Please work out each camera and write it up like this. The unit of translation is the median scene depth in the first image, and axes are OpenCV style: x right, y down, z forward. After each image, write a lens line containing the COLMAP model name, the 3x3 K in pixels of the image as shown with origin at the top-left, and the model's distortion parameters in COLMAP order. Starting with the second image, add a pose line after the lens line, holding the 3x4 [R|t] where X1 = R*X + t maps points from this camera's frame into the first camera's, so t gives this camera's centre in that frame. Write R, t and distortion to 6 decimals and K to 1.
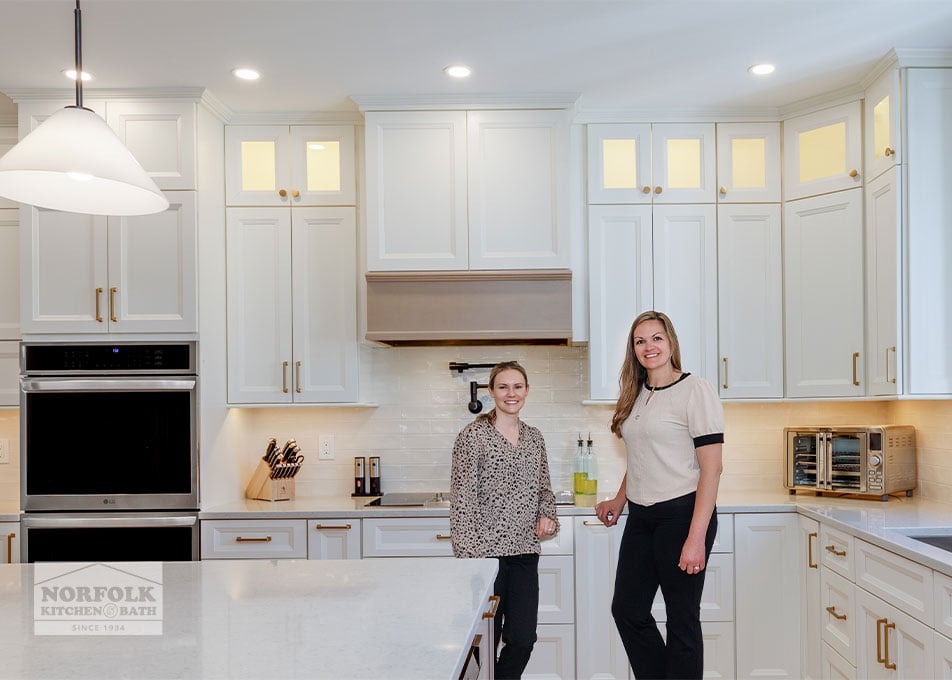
lens RADIAL K [[1048.2, 0, 587.7], [0, 1048.2, 407.5], [0, 0, 1]] dist [-0.004835, 0.000000]
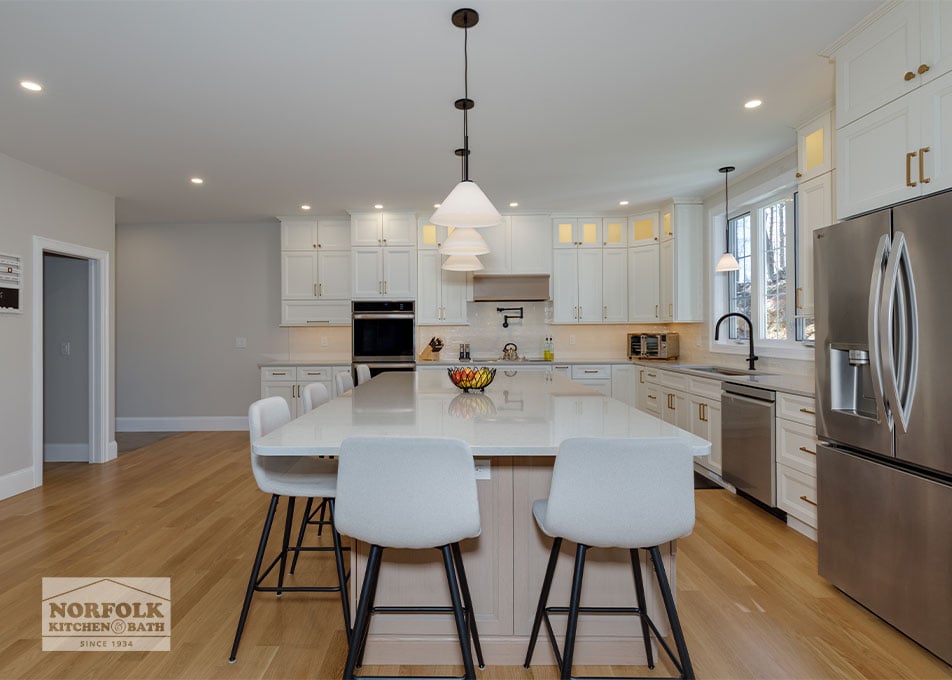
lens RADIAL K [[582.5, 0, 461.8], [0, 582.5, 330.1], [0, 0, 1]] dist [0.006464, -0.004773]
pose [[0.999238, 0.003820, -0.038835, -0.182179], [-0.003717, 0.999989, 0.002709, 0.009386], [0.038845, -0.002562, 0.999242, -0.507305]]
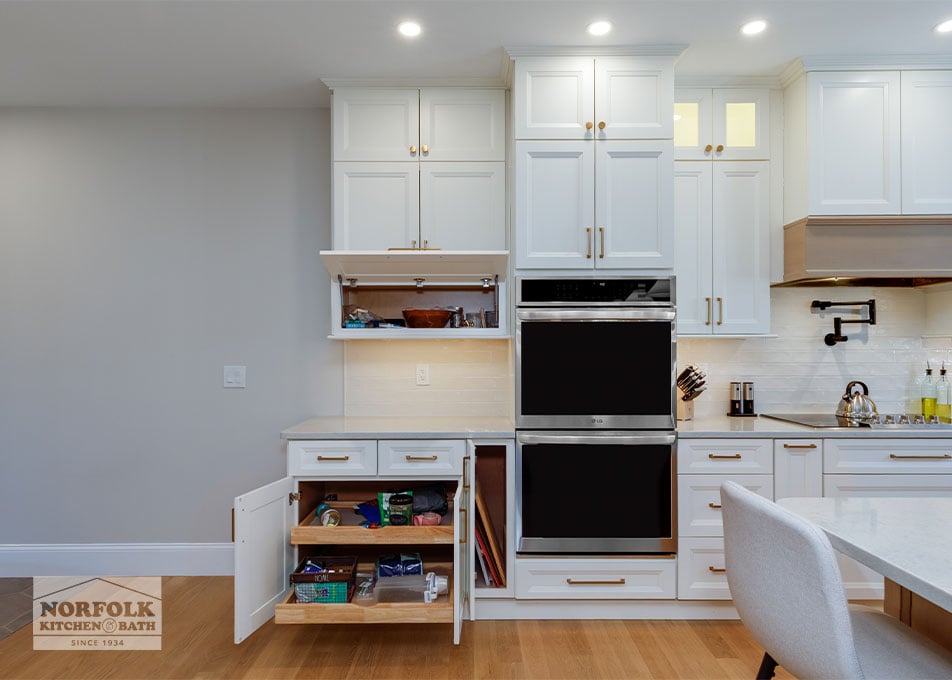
lens RADIAL K [[687.3, 0, 488.7], [0, 687.3, 347.7], [0, 0, 1]] dist [-0.003750, -0.001946]
pose [[0.999533, 0.007275, -0.029682, -0.526172], [-0.007316, 0.999972, -0.001265, 0.013623], [0.029672, 0.001482, 0.999559, 0.262862]]
